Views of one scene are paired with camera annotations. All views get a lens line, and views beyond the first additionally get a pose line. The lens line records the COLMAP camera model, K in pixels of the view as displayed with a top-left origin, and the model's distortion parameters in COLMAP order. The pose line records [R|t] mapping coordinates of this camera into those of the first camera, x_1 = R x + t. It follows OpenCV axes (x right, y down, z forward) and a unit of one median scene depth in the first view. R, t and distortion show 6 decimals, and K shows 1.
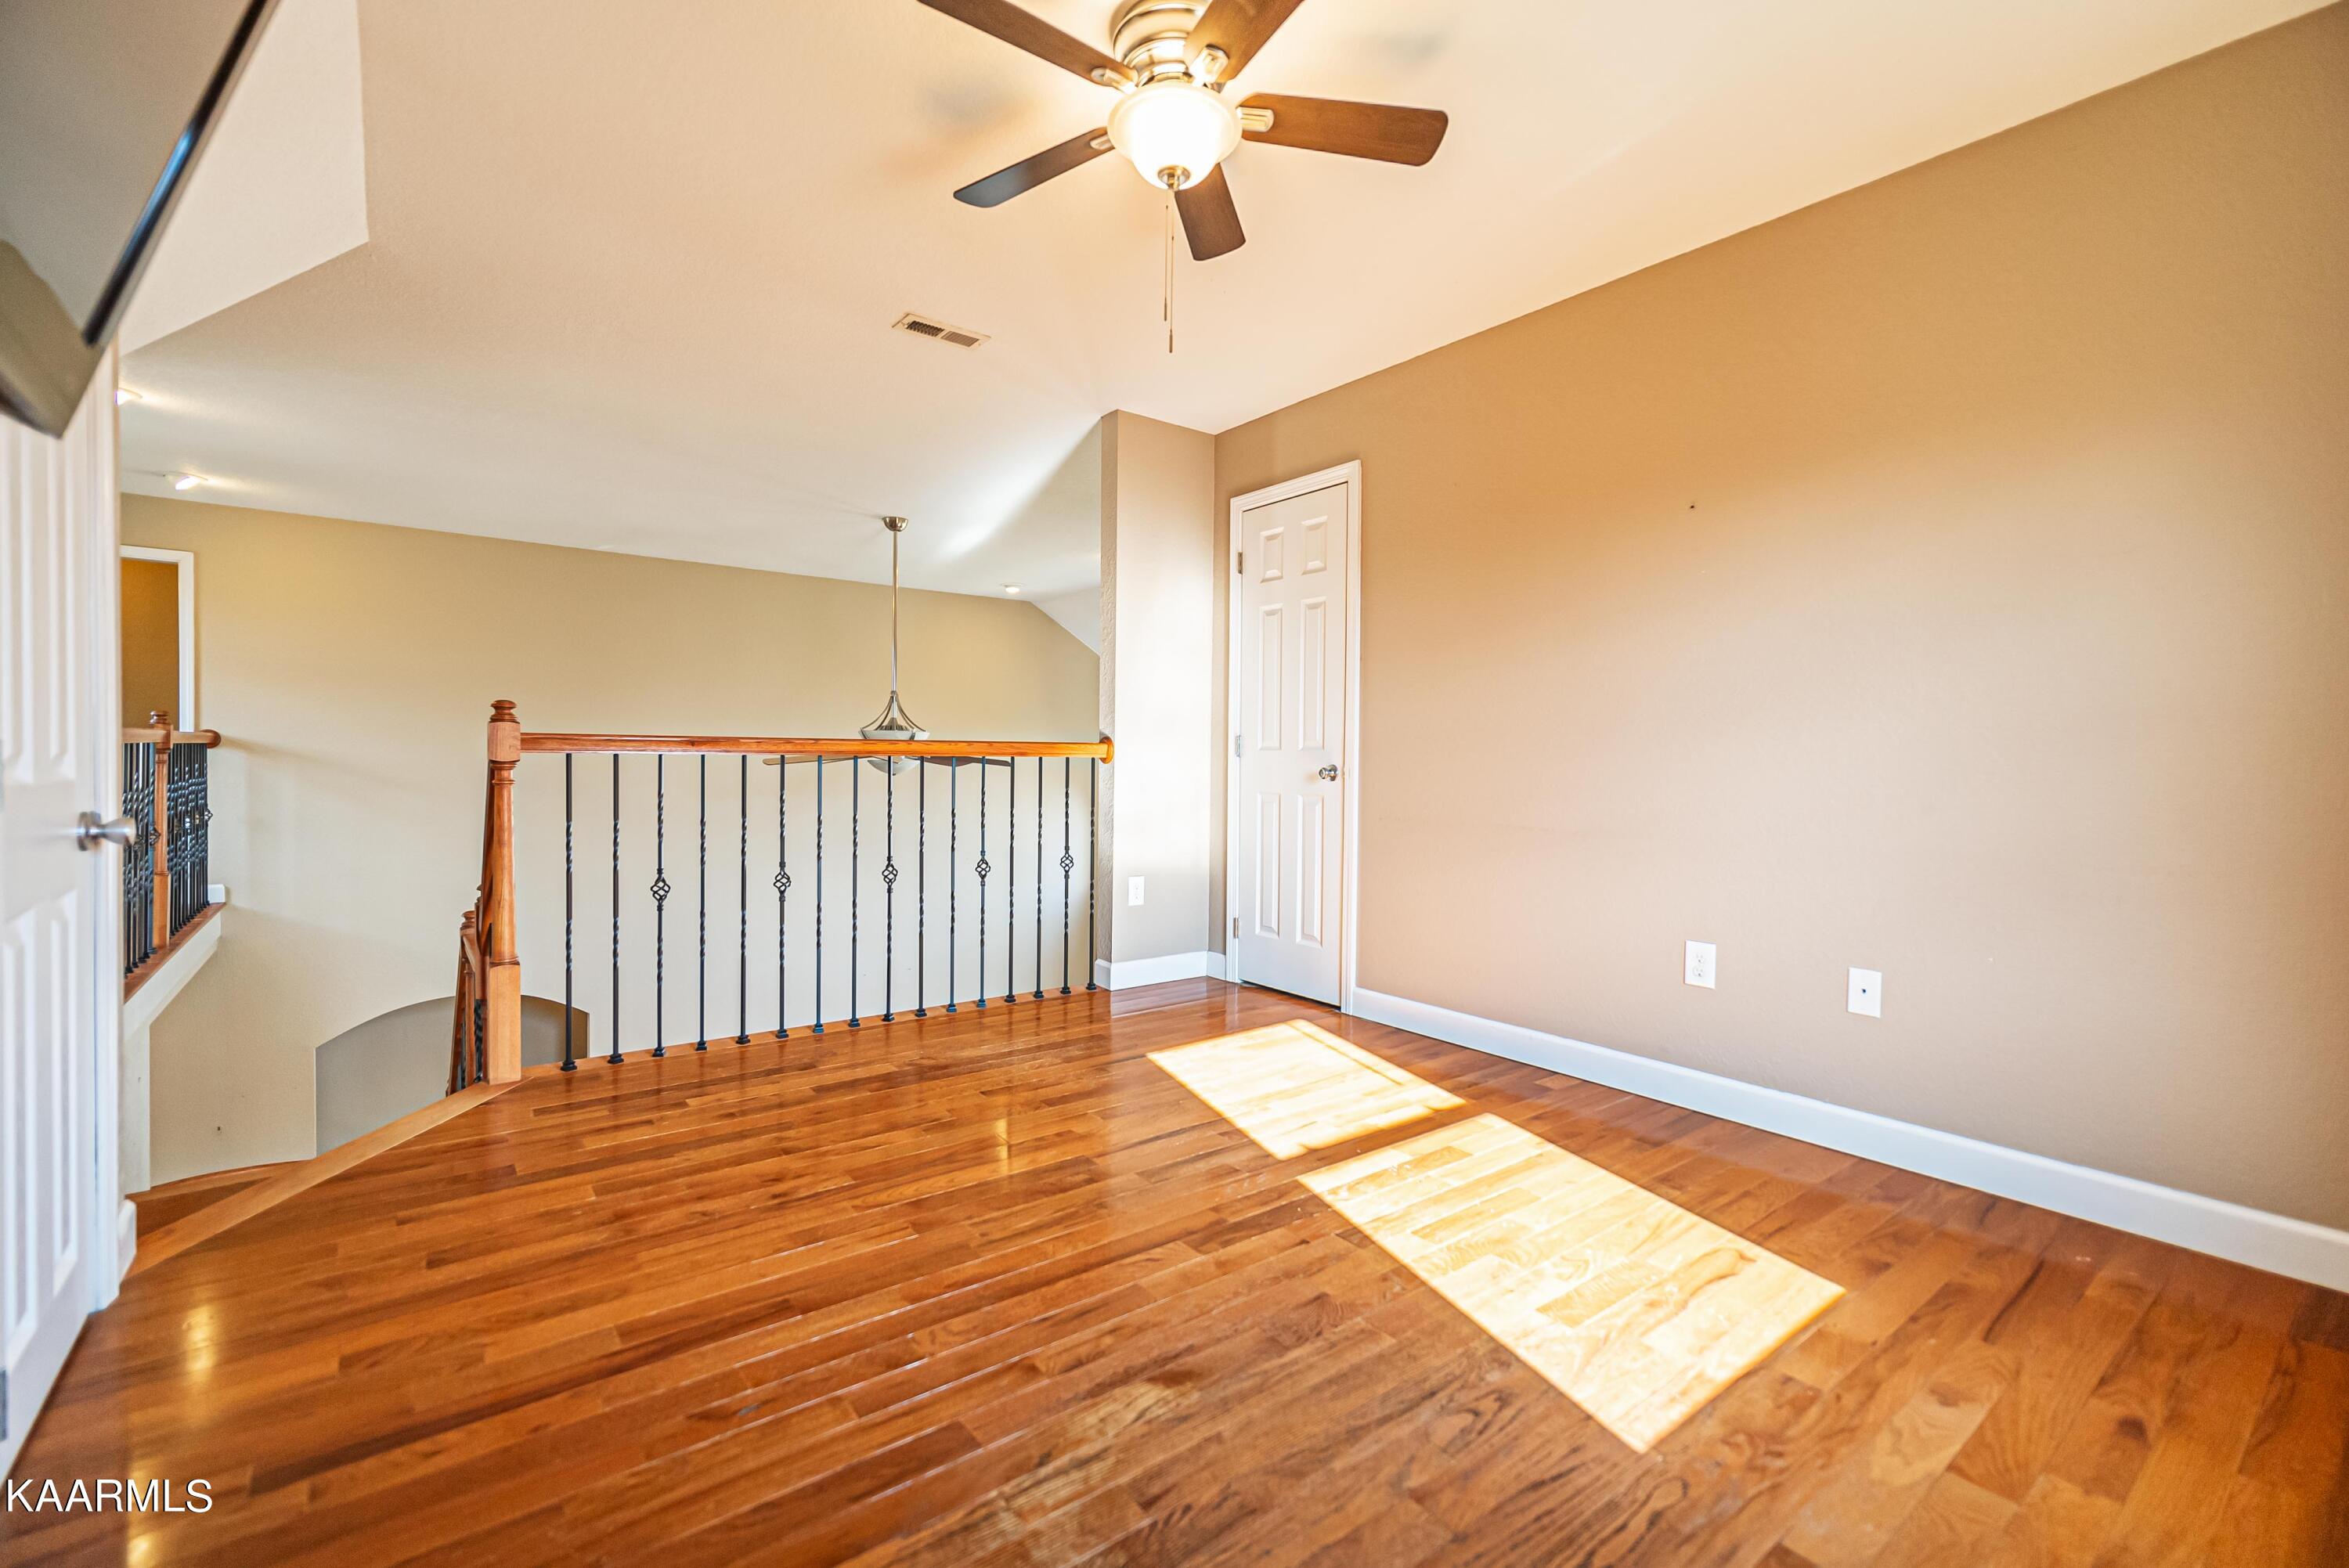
lens RADIAL K [[1012.2, 0, 1173.9], [0, 1012.2, 779.4], [0, 0, 1]] dist [0.004702, 0.000309]
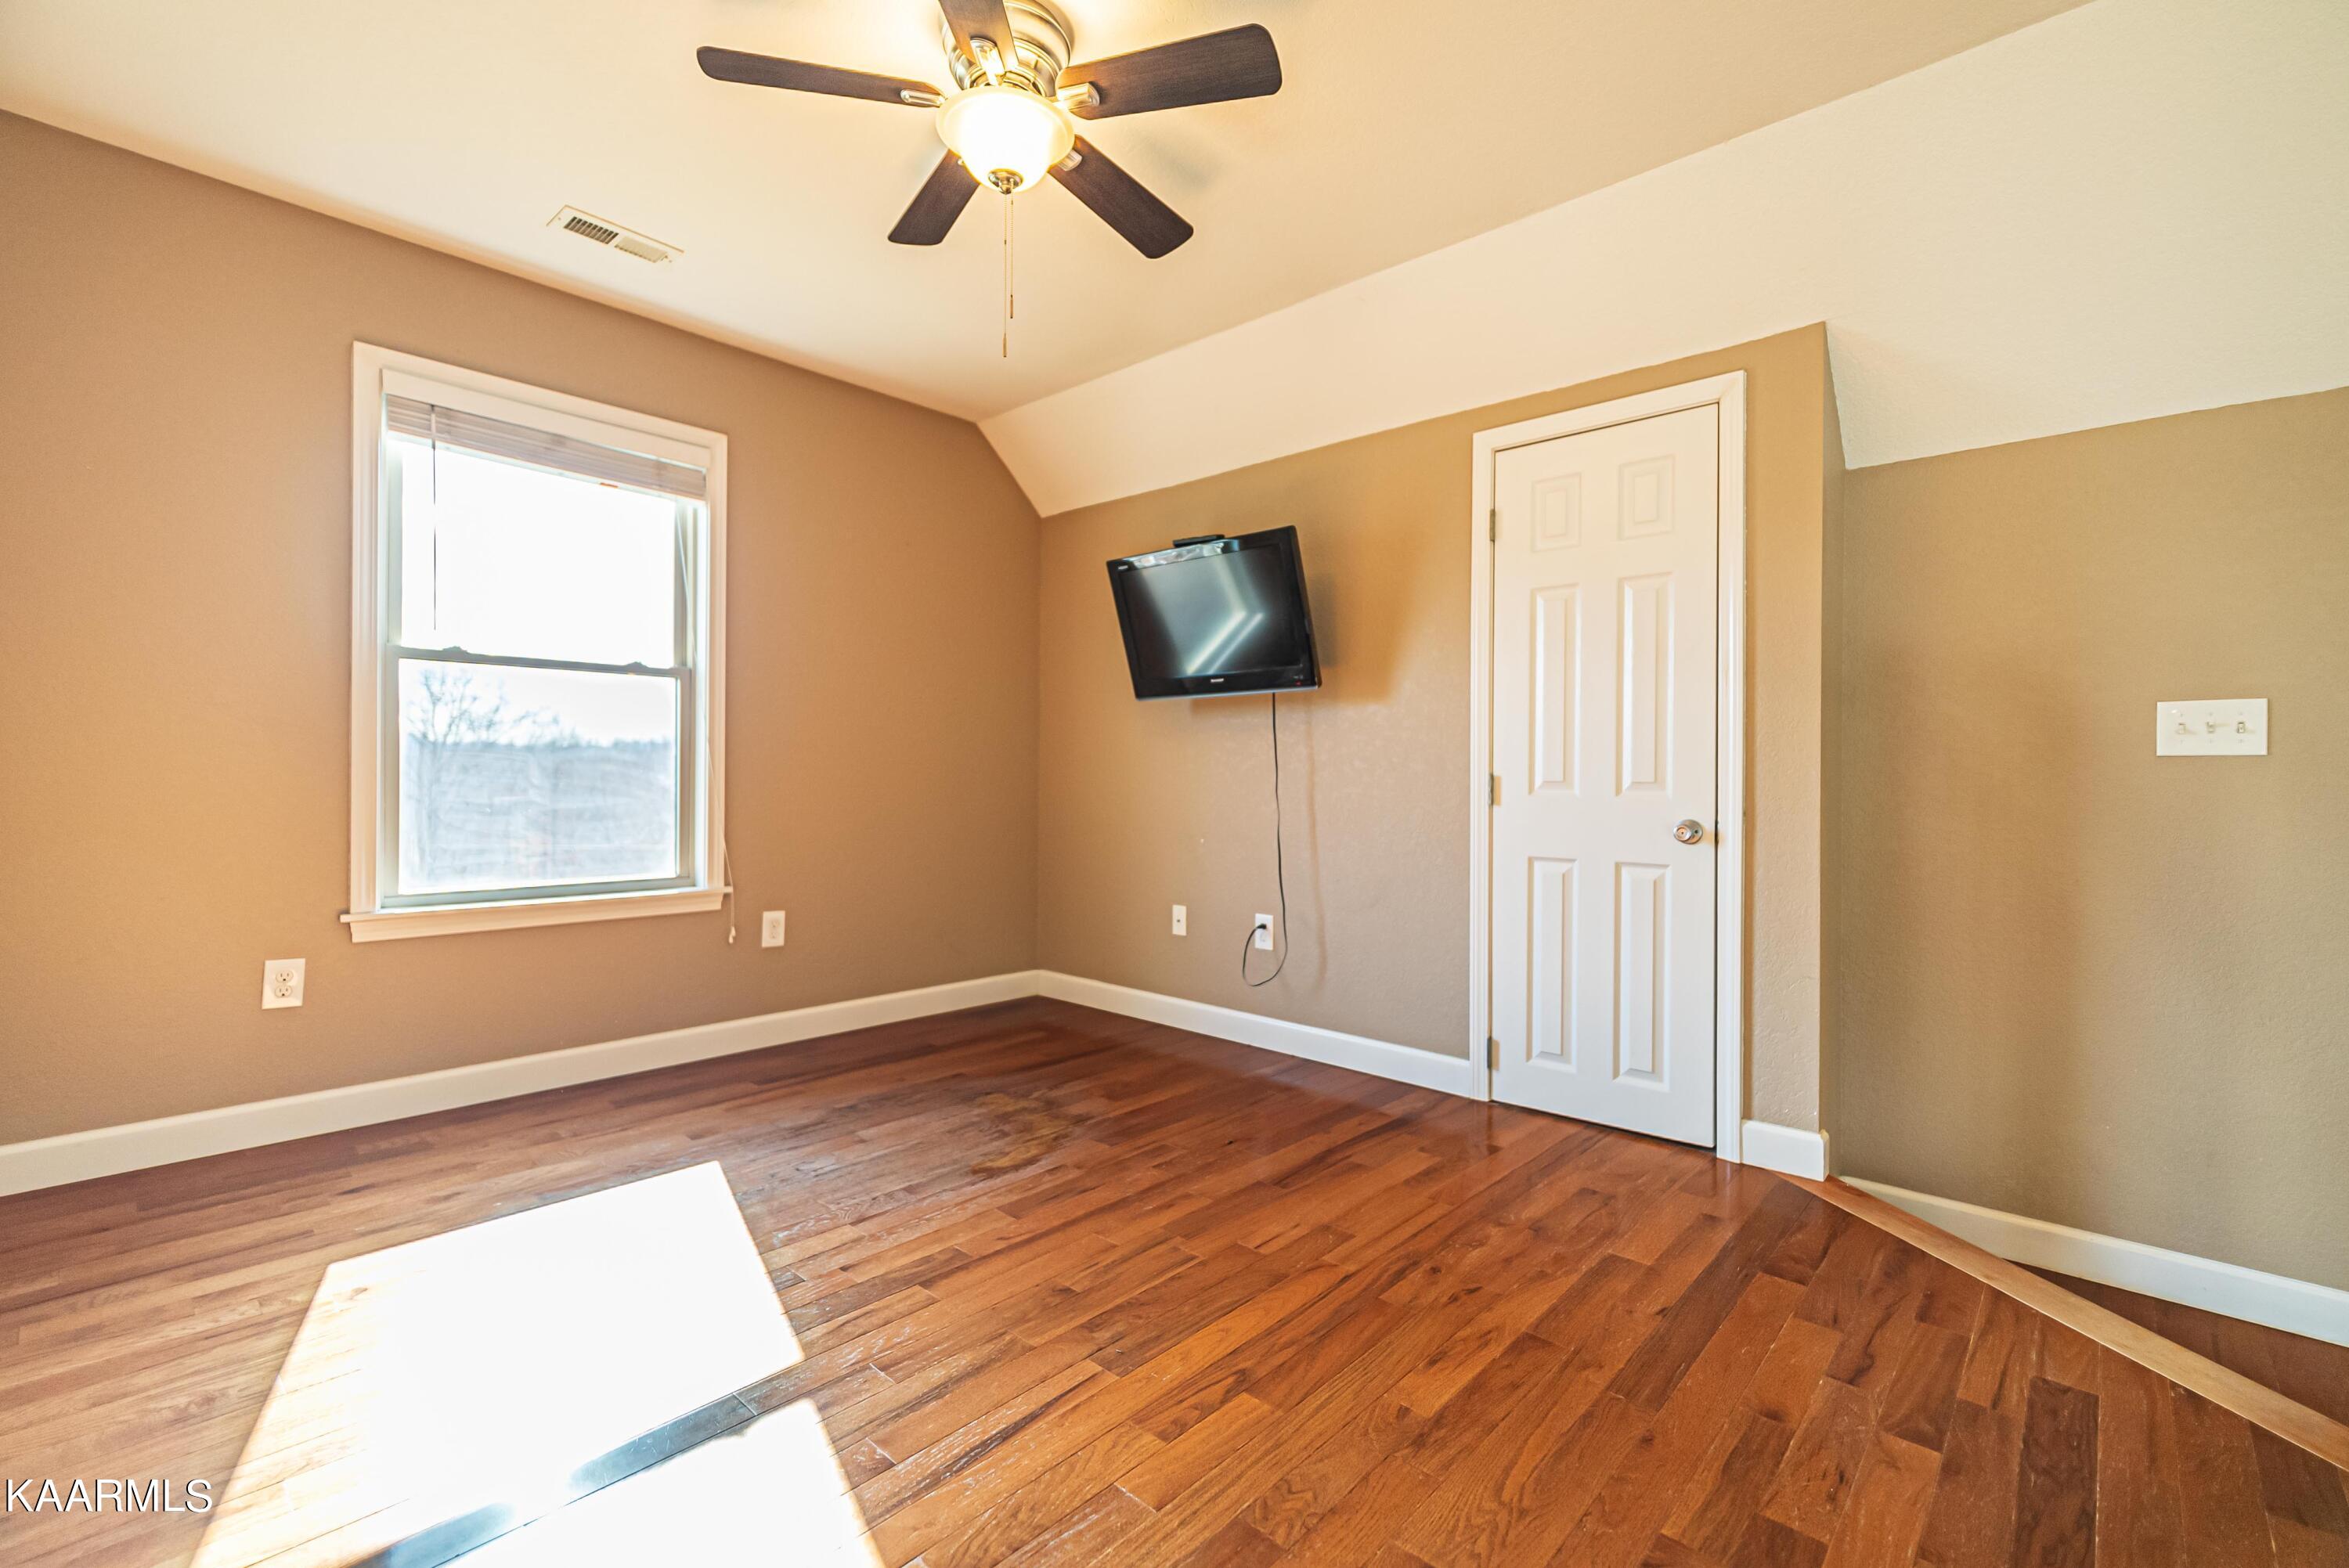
lens RADIAL K [[1012.2, 0, 1173.9], [0, 1012.2, 779.4], [0, 0, 1]] dist [0.004702, 0.000309]
pose [[-0.985441, -0.023350, -0.168406, -0.006168], [-0.026775, 0.999478, 0.018097, -0.034895], [0.167896, 0.022343, -0.985552, 2.046102]]
